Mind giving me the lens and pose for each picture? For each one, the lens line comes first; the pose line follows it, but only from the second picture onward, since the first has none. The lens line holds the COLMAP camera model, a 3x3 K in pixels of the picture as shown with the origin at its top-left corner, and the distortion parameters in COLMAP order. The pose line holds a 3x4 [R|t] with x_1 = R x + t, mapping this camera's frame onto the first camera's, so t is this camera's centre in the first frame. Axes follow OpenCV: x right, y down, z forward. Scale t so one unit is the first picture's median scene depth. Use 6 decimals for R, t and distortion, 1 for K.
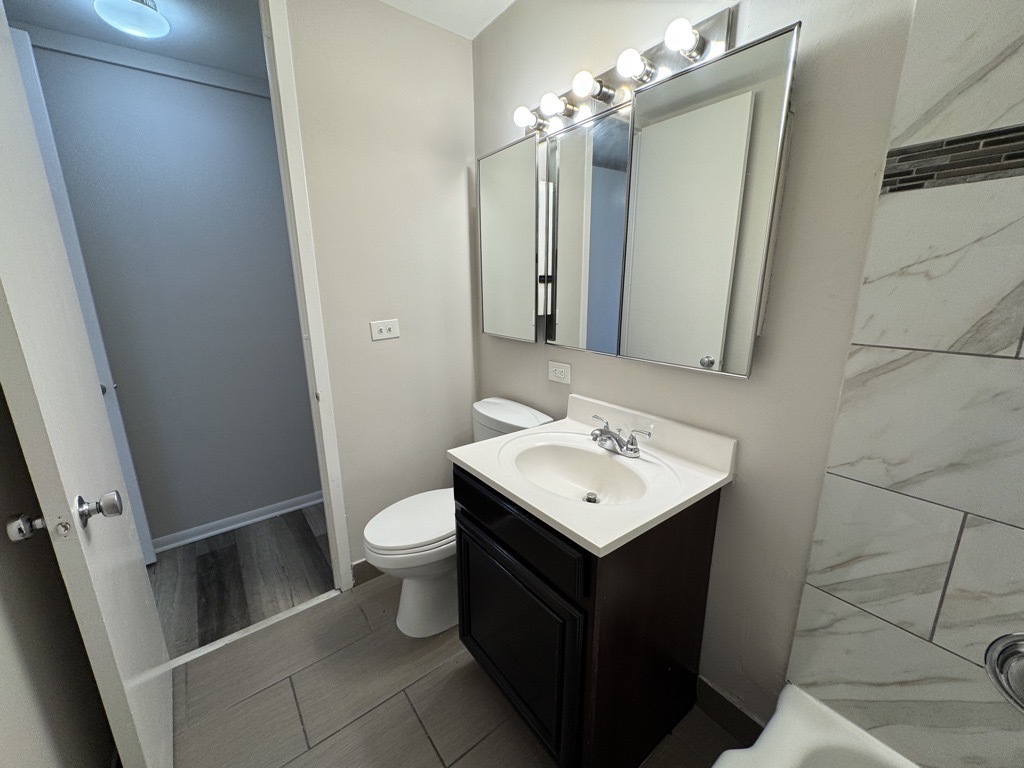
lens RADIAL K [[408.4, 0, 511.0], [0, 408.4, 385.5], [0, 0, 1]] dist [-0.000126, -0.000017]
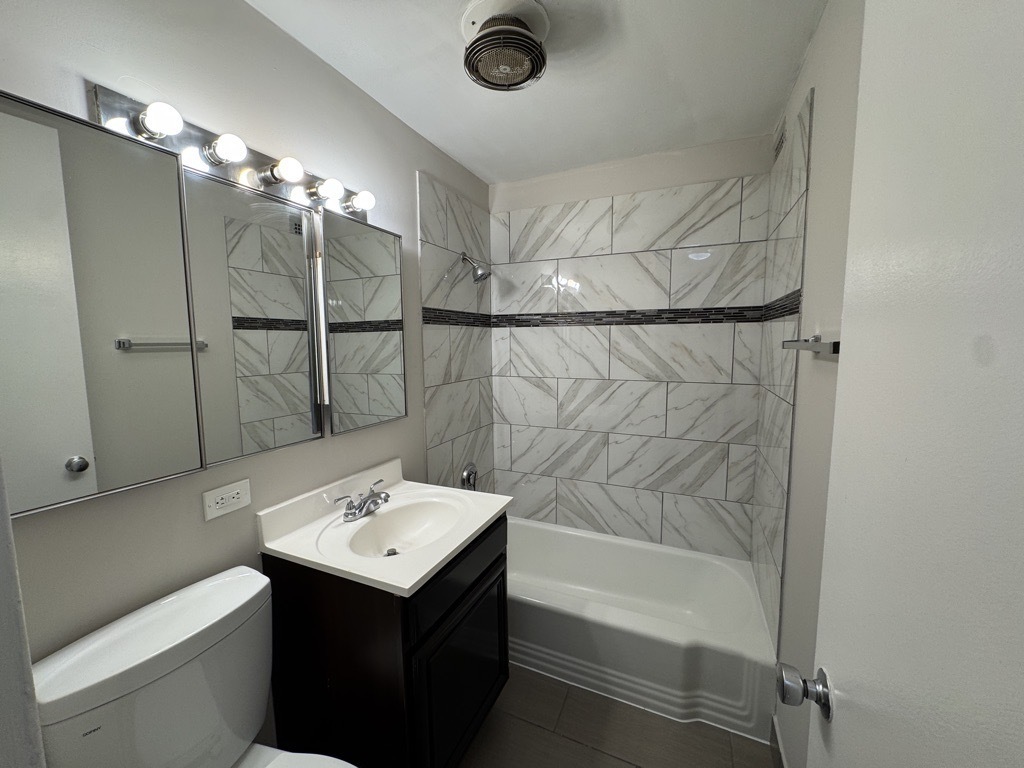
lens RADIAL K [[408.4, 0, 510.6], [0, 408.4, 384.2], [0, 0, 1]] dist [-0.000126, -0.000017]
pose [[-0.473033, -0.080233, 0.877384, -1.302248], [0.222981, 0.952521, 0.207322, -0.470870], [-0.852361, 0.293710, -0.432683, 1.551222]]
